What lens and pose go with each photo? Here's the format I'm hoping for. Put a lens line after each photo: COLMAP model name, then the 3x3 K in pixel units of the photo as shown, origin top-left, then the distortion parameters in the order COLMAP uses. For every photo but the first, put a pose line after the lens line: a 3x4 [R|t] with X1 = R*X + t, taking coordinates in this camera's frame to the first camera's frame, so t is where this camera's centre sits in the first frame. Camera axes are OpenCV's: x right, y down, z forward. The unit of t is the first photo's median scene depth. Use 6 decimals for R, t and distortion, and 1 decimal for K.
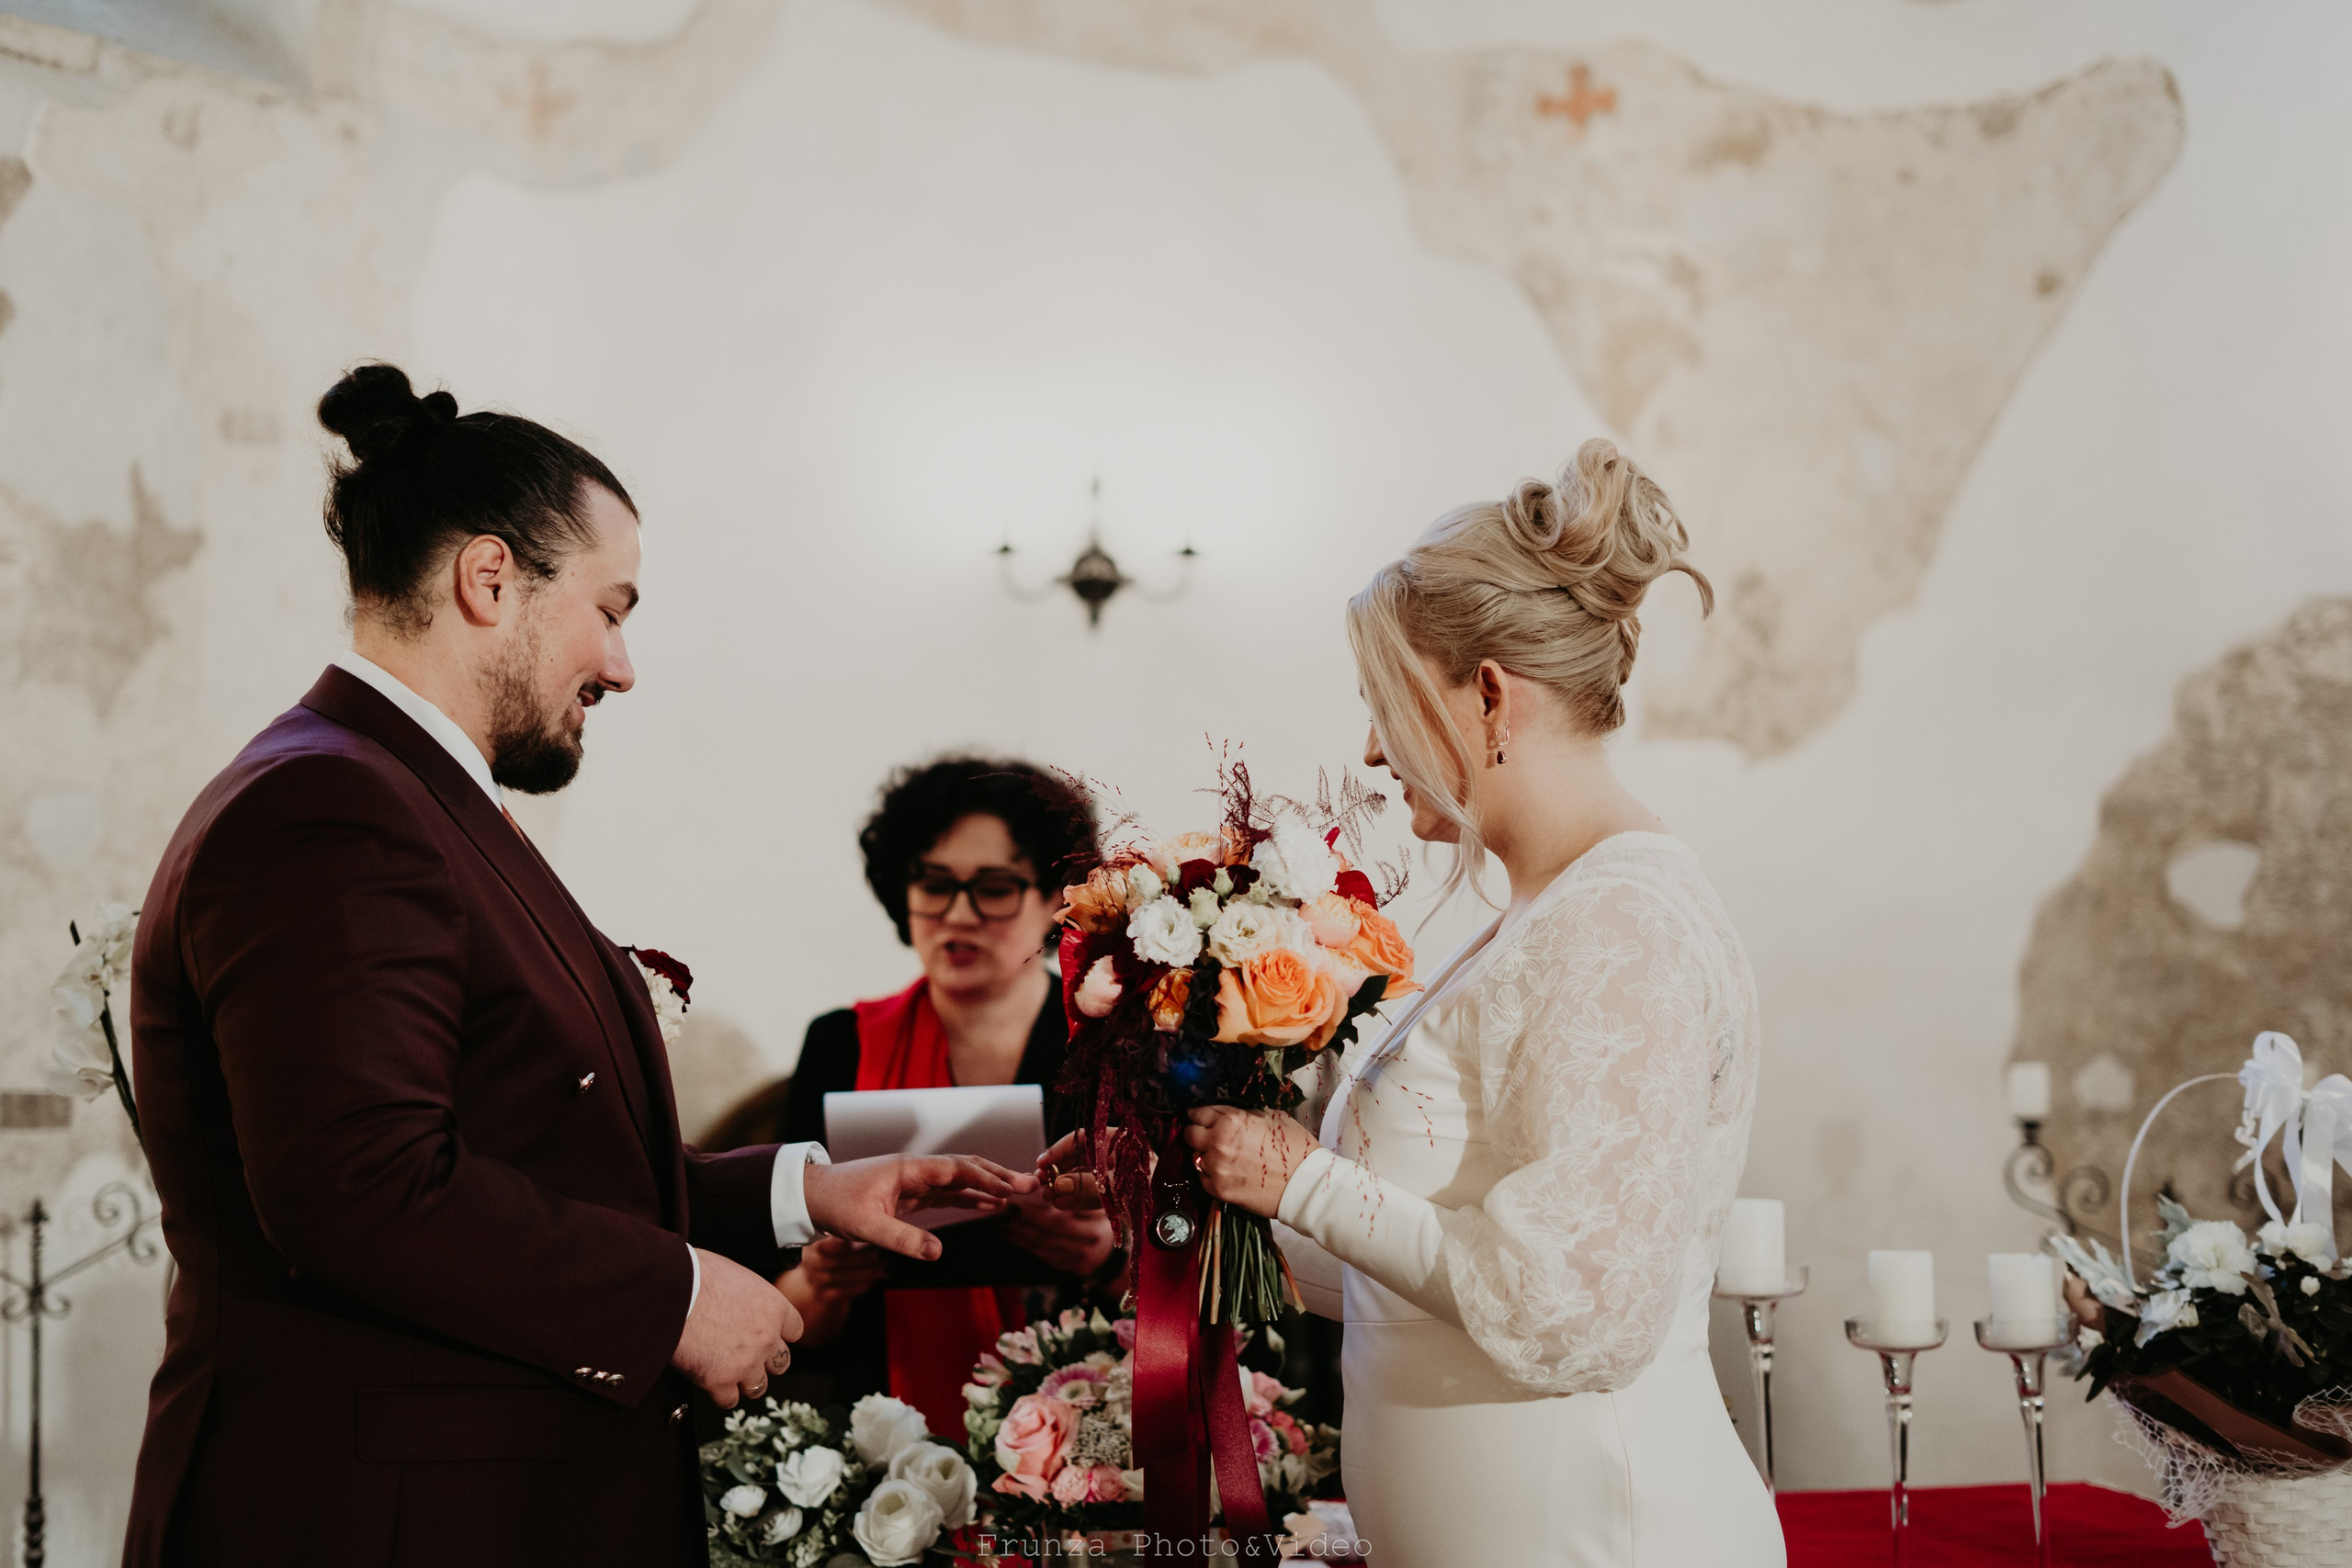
lens RADIAL K [[3548.3, 0, 1176.0], [0, 3548.3, 784.0], [0, 0, 1]] dist [0.000284, -0.065675]
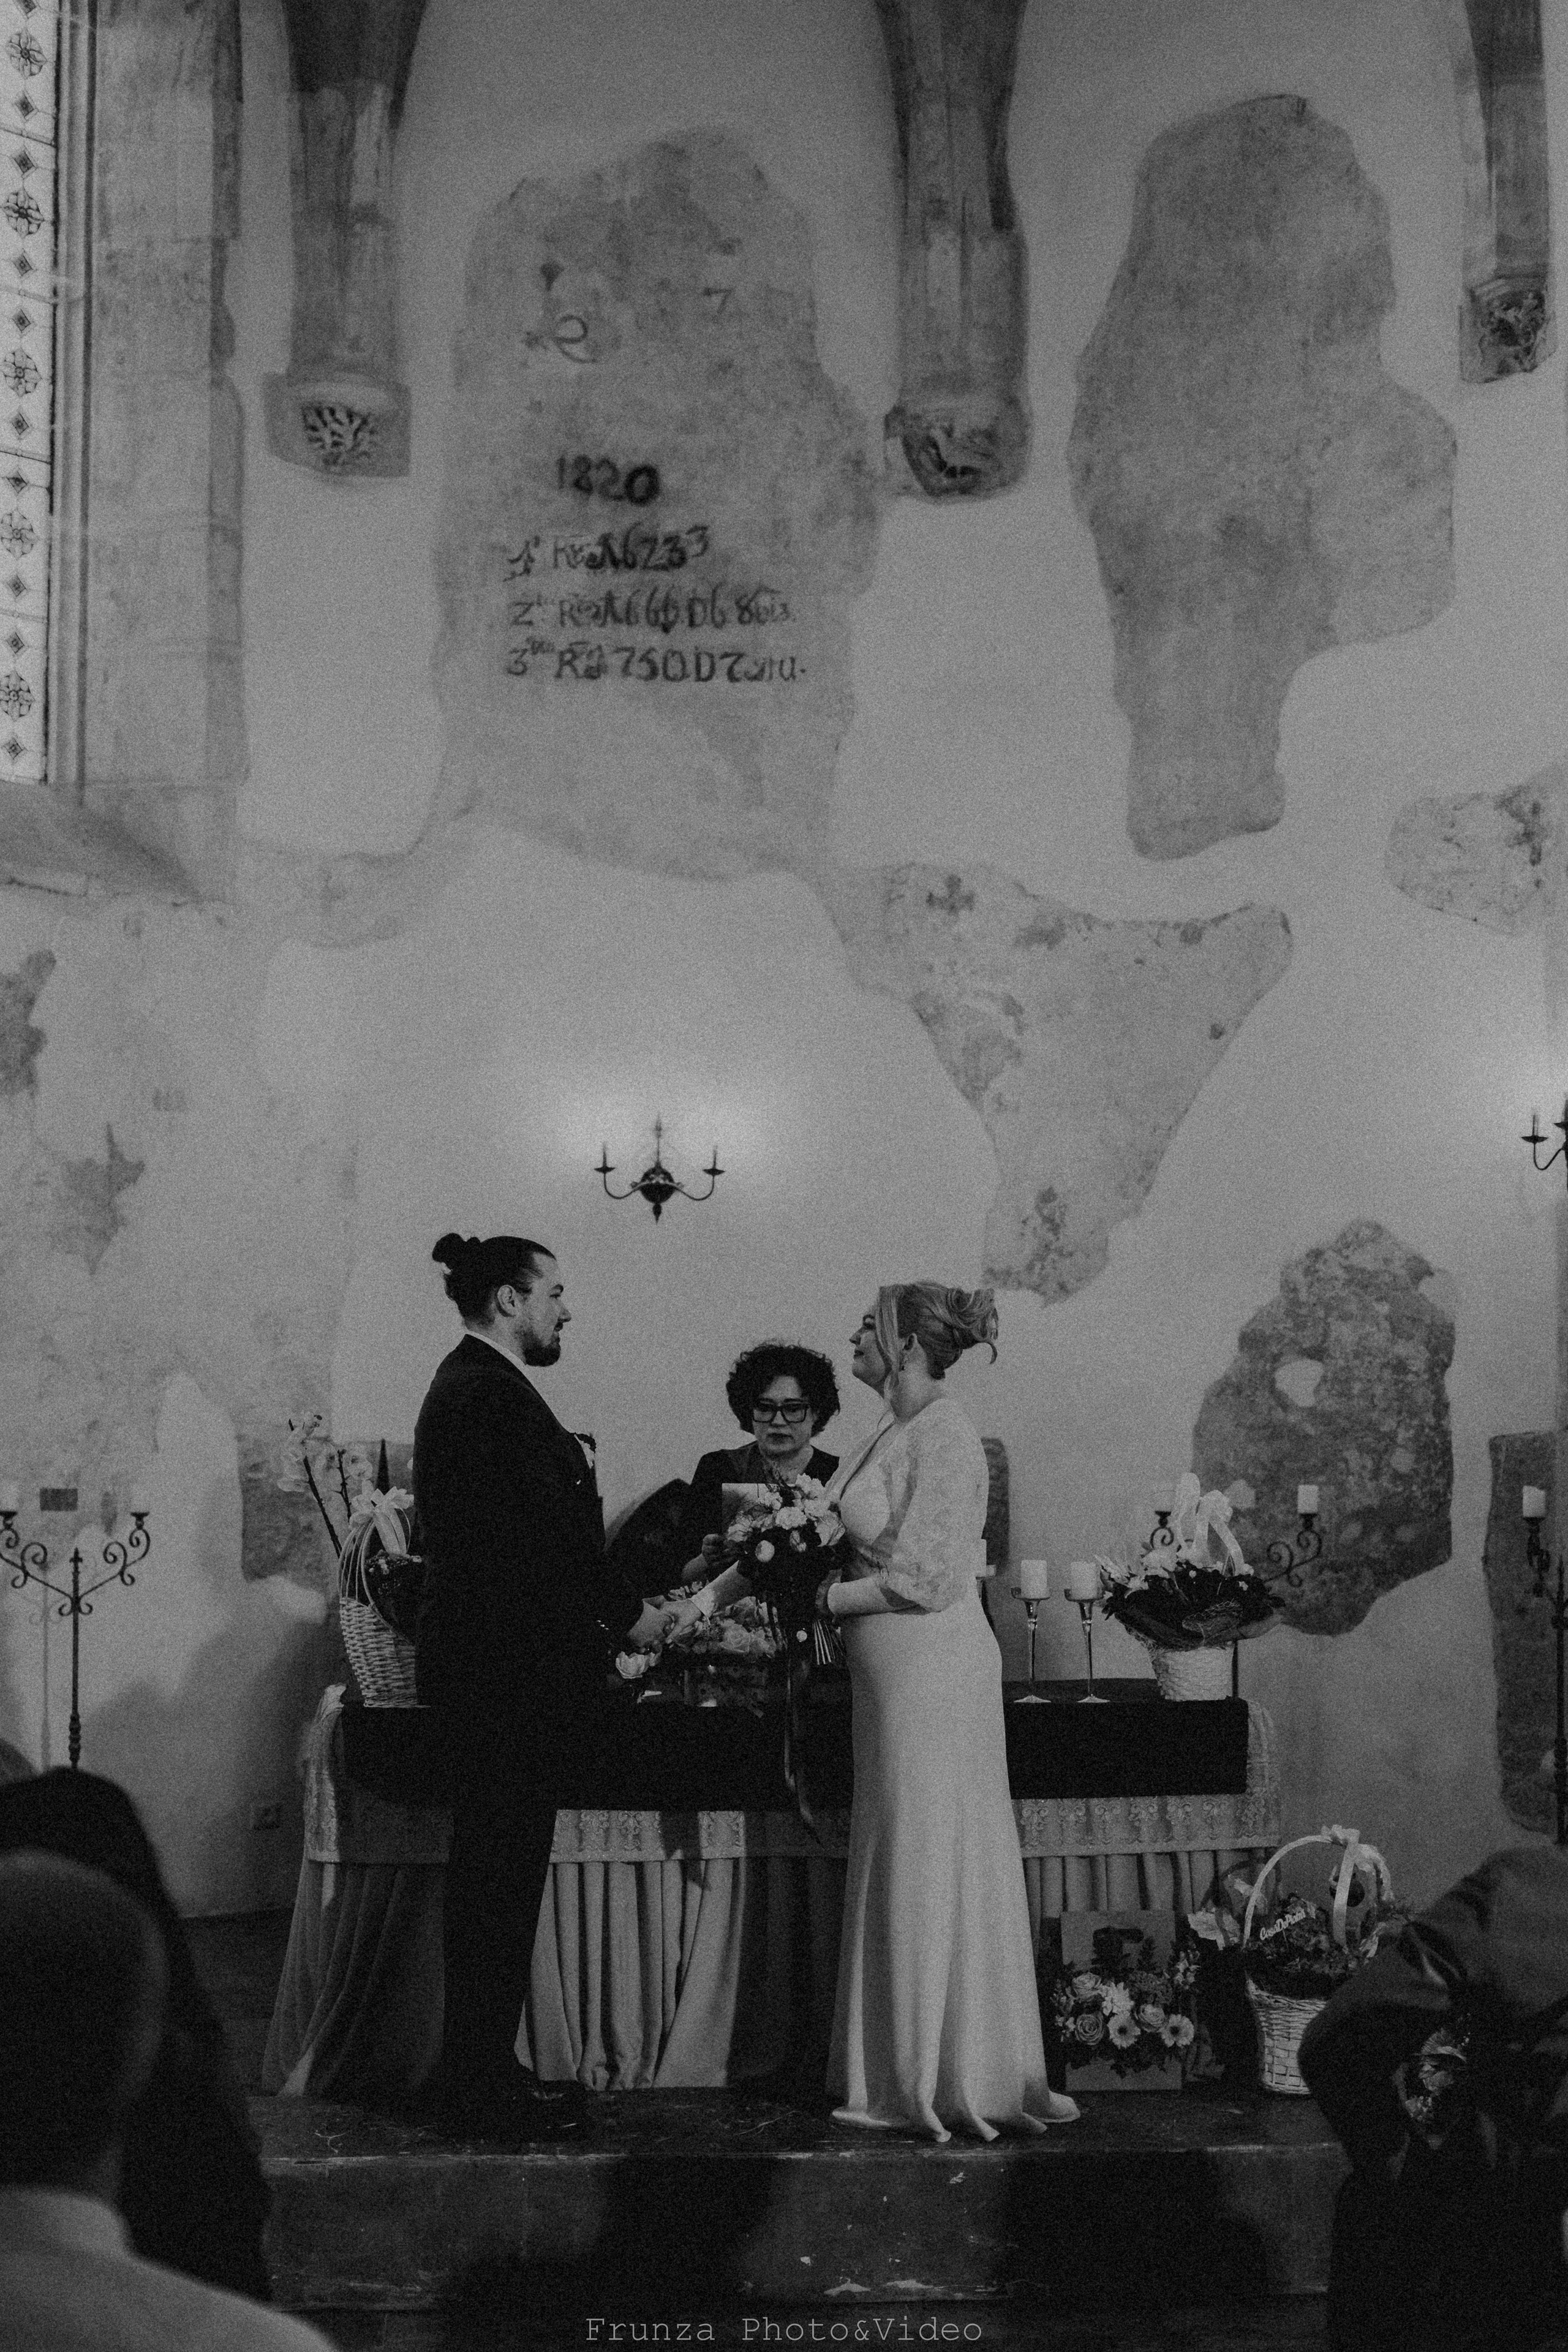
lens RADIAL K [[3548.6, 0, 784.0], [0, 3548.6, 1176.0], [0, 0, 1]] dist [0.000284, -0.065675]
pose [[0.998851, 0.013304, 0.046030, -0.044214], [-0.013097, 0.999903, -0.004779, -0.060999], [-0.046089, 0.004171, 0.998929, -0.732265]]
